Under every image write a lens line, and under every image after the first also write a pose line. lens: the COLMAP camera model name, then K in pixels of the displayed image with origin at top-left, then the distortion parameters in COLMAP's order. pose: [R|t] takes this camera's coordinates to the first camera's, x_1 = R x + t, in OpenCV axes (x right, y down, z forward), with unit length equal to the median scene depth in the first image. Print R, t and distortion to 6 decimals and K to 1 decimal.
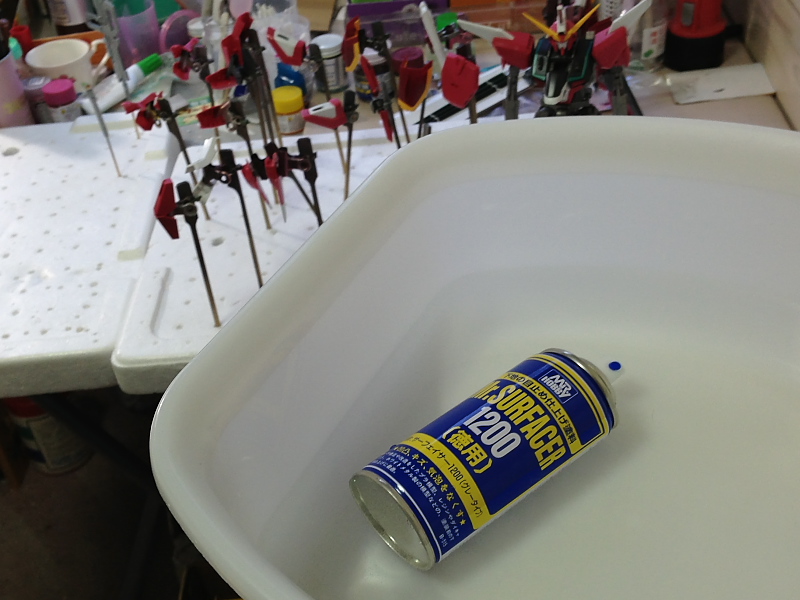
lens RADIAL K [[765.4, 0, 400.2], [0, 765.4, 300.1], [0, 0, 1]] dist [0.012416, 0.000000]
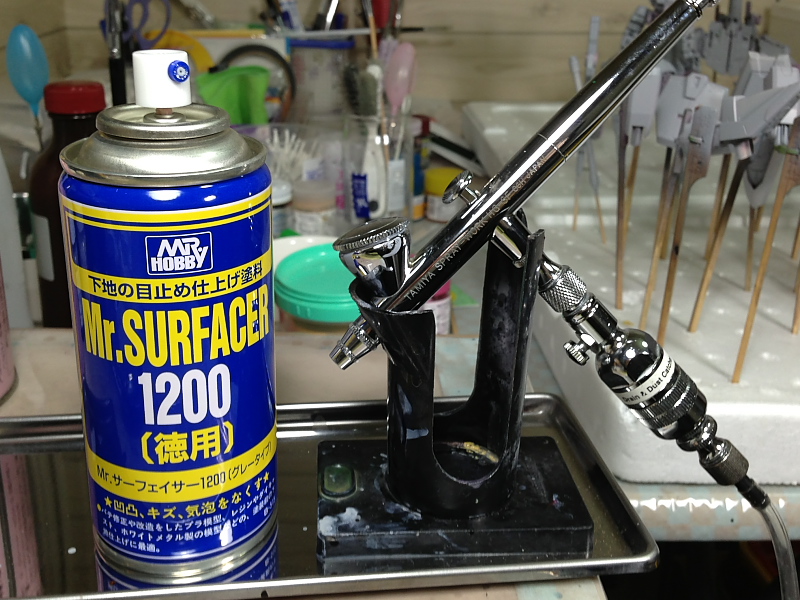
lens RADIAL K [[765.4, 0, 399.7], [0, 765.4, 300.1], [0, 0, 1]] dist [0.012416, 0.000000]
pose [[0.580750, -0.812357, -0.052962, 0.313072], [0.469346, 0.280956, 0.837124, -0.281523], [-0.665164, -0.511018, 0.544442, 0.594732]]
